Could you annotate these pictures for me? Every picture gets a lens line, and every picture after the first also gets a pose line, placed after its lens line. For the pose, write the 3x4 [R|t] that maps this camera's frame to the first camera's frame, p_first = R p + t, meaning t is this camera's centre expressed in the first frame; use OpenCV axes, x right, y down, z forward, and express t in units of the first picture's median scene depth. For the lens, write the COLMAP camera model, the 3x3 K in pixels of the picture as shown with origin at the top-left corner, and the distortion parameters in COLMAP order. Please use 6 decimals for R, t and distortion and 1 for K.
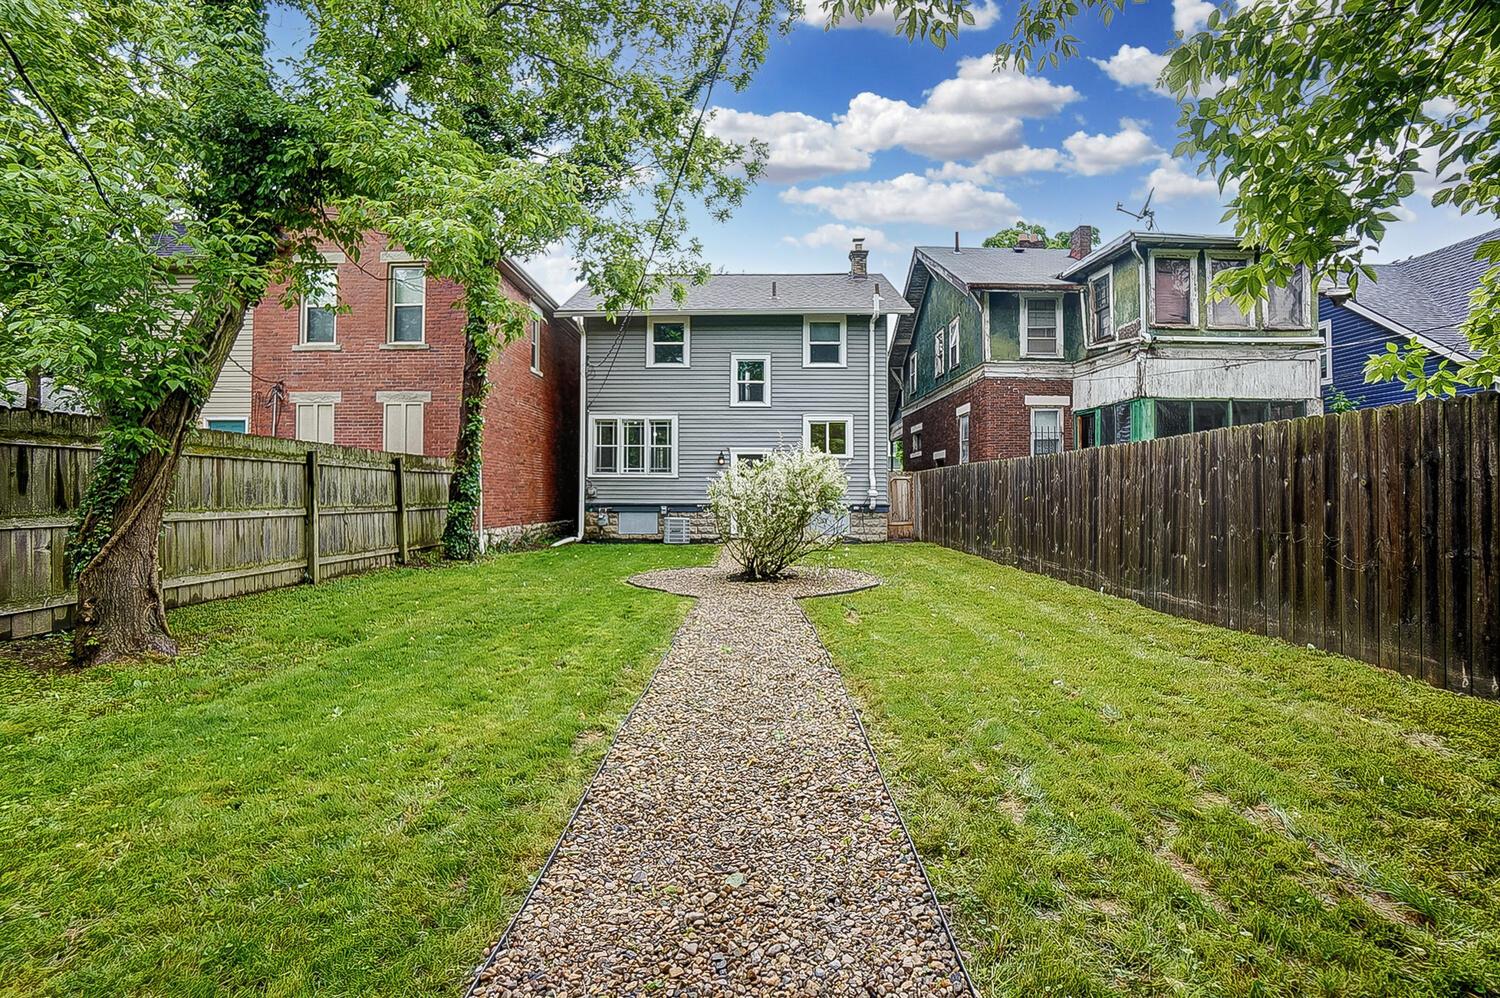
lens RADIAL K [[665.9, 0, 754.8], [0, 665.9, 485.9], [0, 0, 1]] dist [-0.059314, 0.019713]
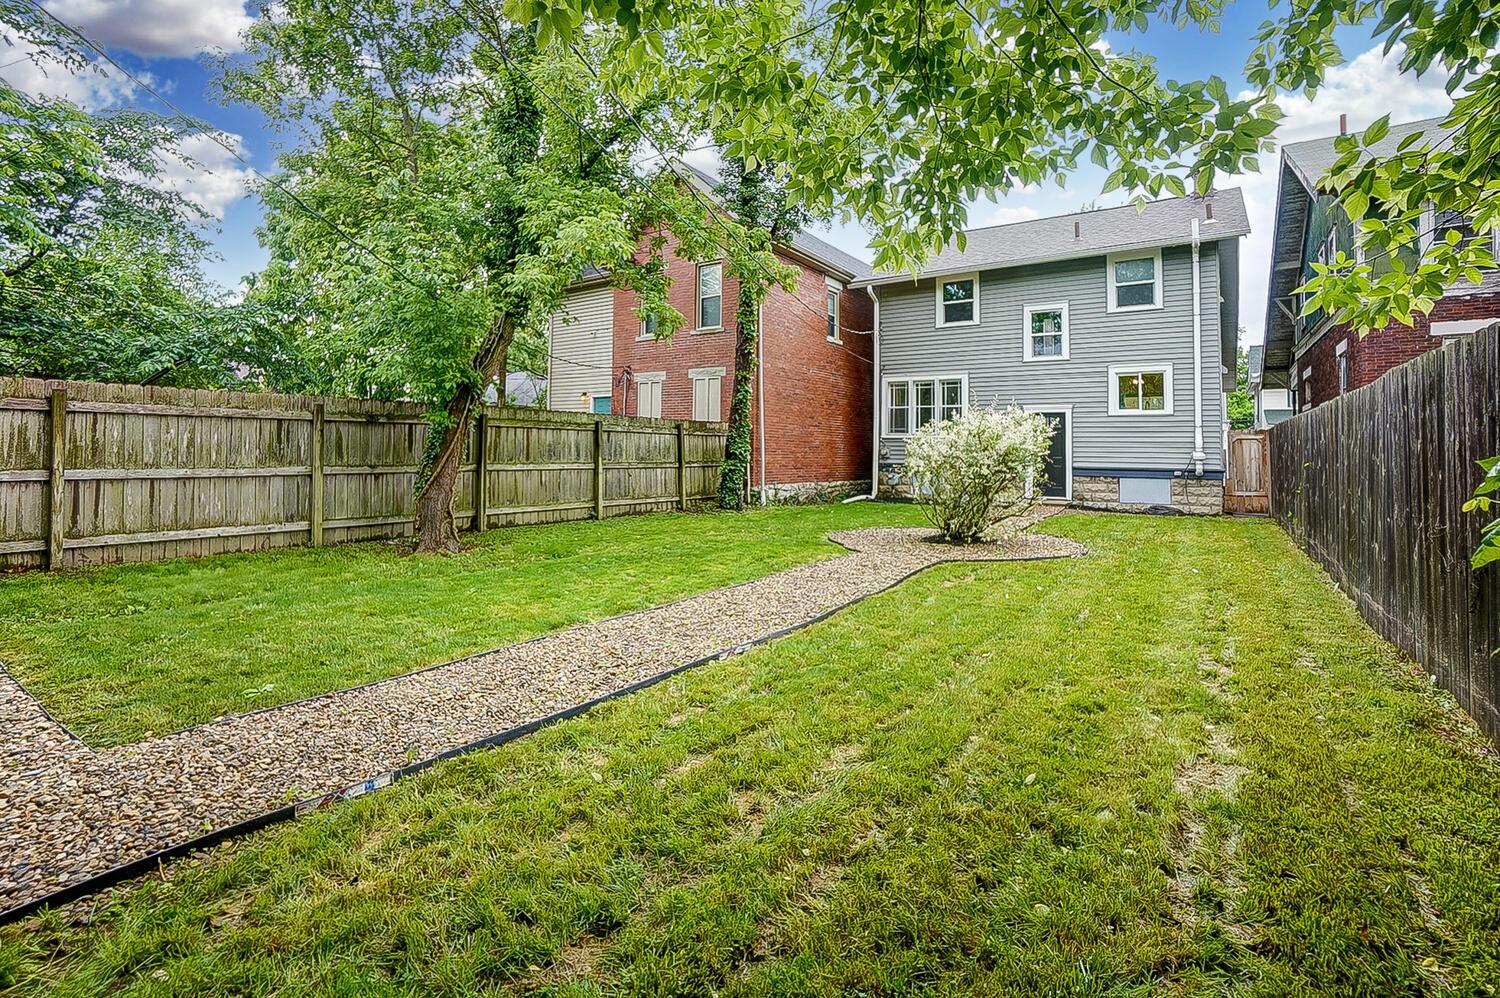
lens RADIAL K [[679.2, 0, 756.8], [0, 679.2, 426.5], [0, 0, 1]] dist [-0.059583, 0.000047]
pose [[0.835056, -0.012781, -0.550017, 0.228086], [-0.002391, 0.999636, -0.026860, -0.002909], [0.550160, 0.023745, 0.834721, 0.008021]]
